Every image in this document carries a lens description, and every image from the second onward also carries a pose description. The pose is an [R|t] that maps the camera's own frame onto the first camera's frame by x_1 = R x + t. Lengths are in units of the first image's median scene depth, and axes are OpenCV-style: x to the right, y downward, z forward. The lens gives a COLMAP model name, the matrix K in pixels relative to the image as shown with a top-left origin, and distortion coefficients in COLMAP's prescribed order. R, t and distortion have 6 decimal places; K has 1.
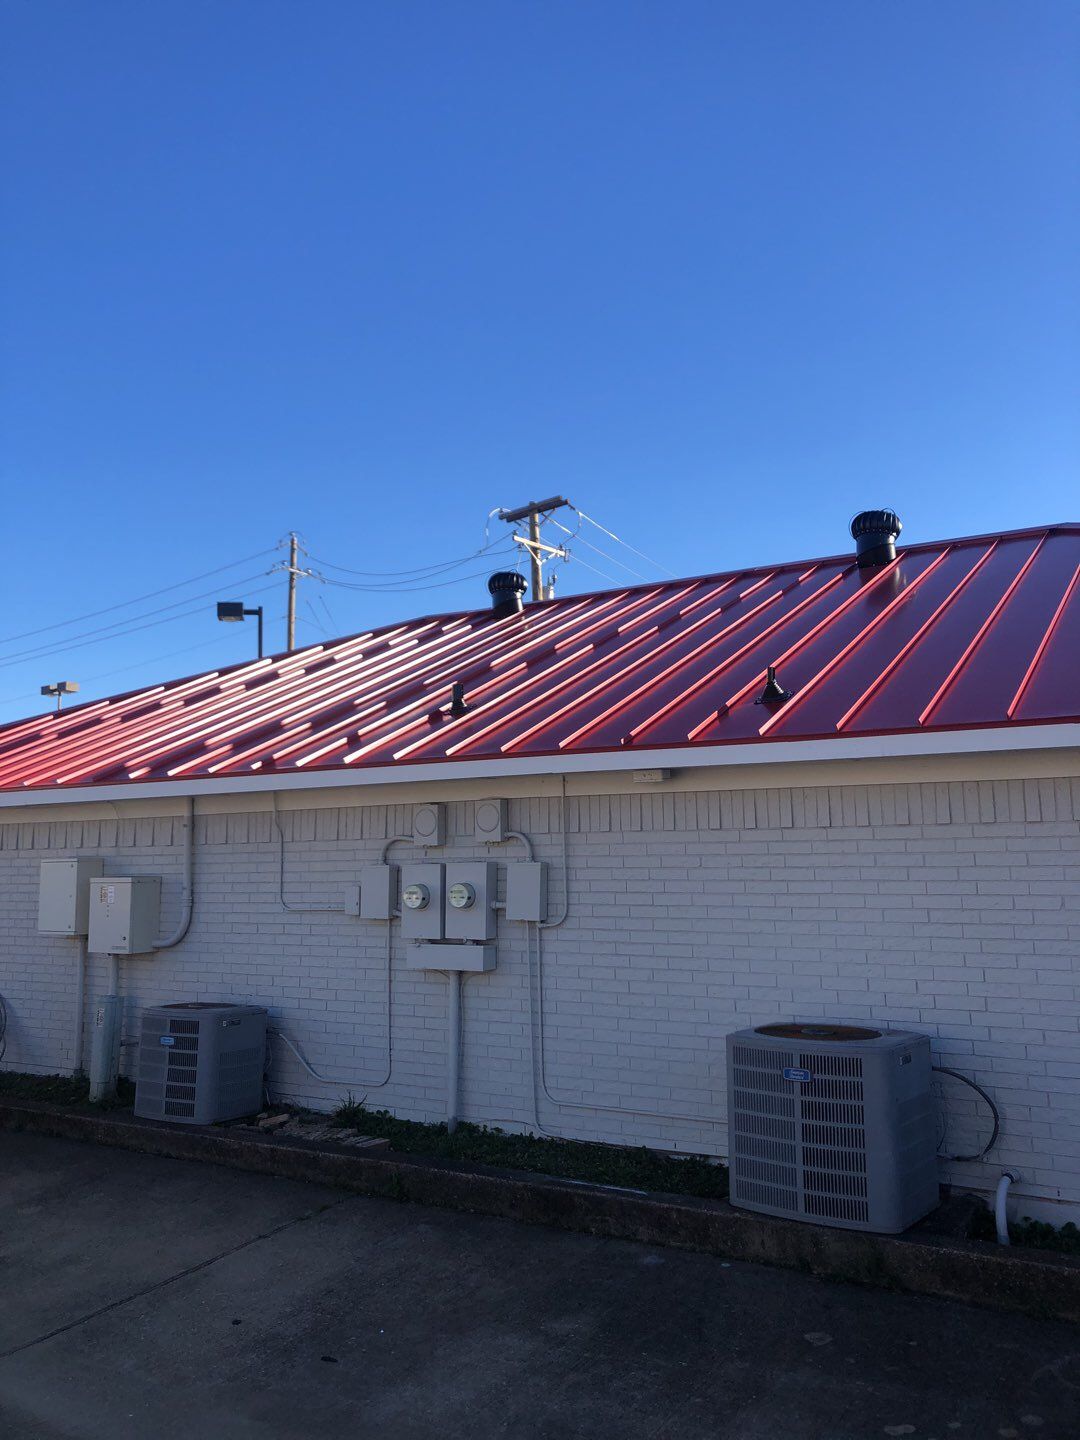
lens RADIAL K [[1294.4, 0, 540.0], [0, 1294.4, 720.0], [0, 0, 1]] dist [0.004438, -0.000601]
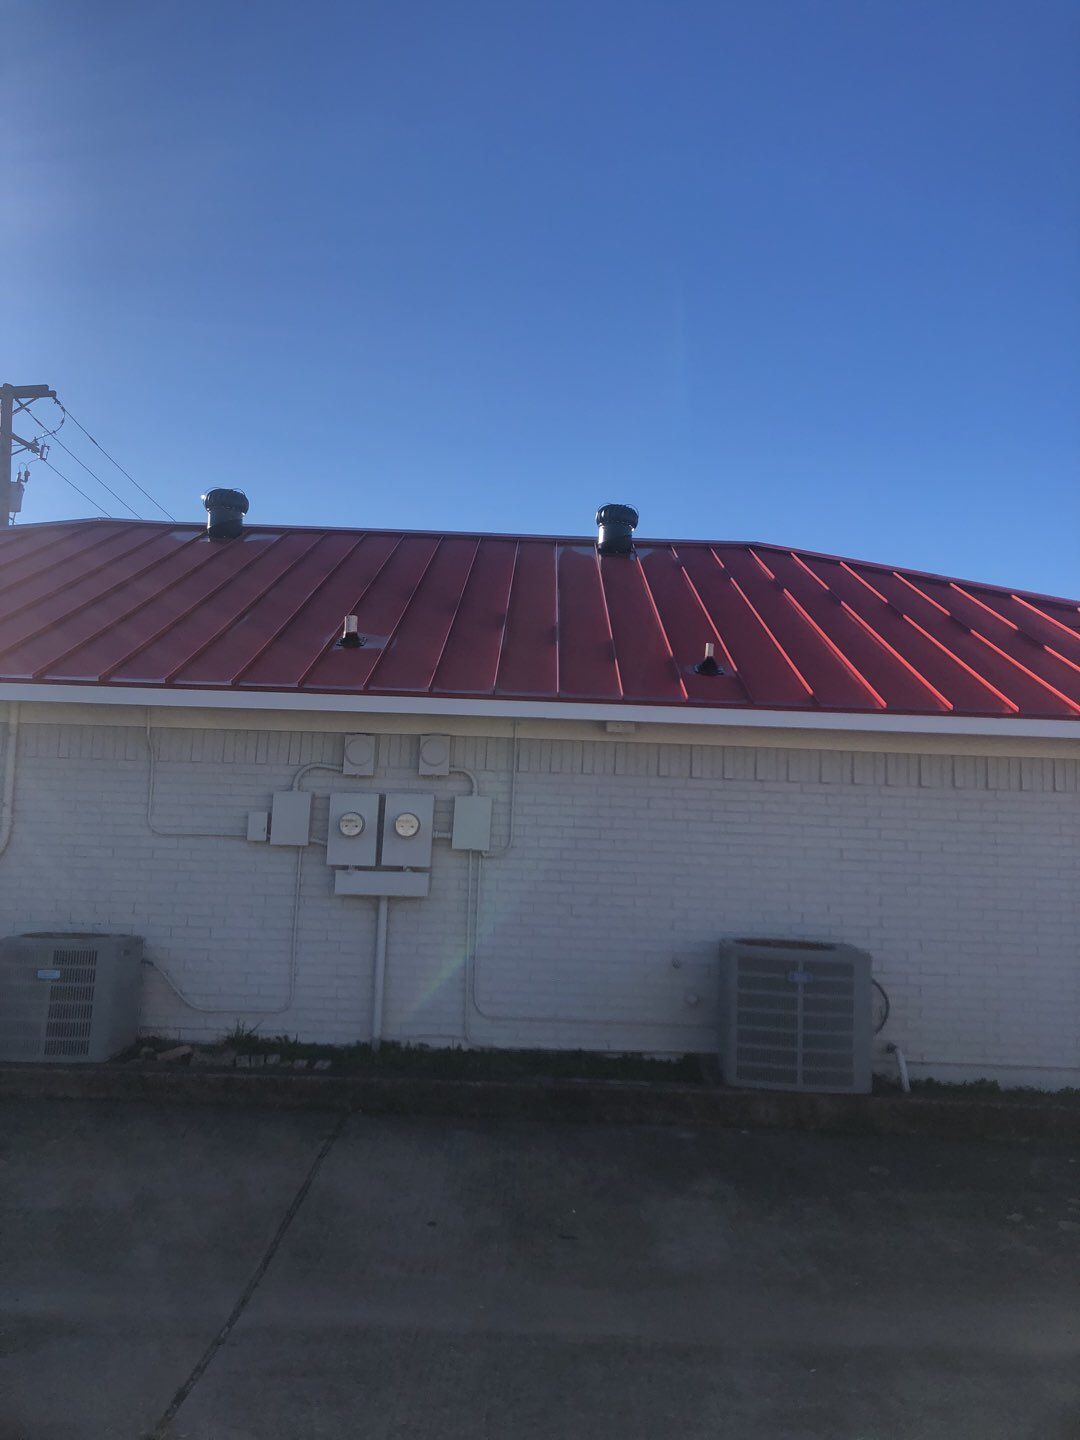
lens RADIAL K [[1310.4, 0, 540.0], [0, 1310.4, 720.0], [0, 0, 1]] dist [0.052957, -0.010578]
pose [[0.836904, 0.076857, 0.541927, -0.563689], [-0.103394, 0.994466, 0.018636, 0.021101], [-0.537496, -0.071628, 0.840219, 0.060432]]
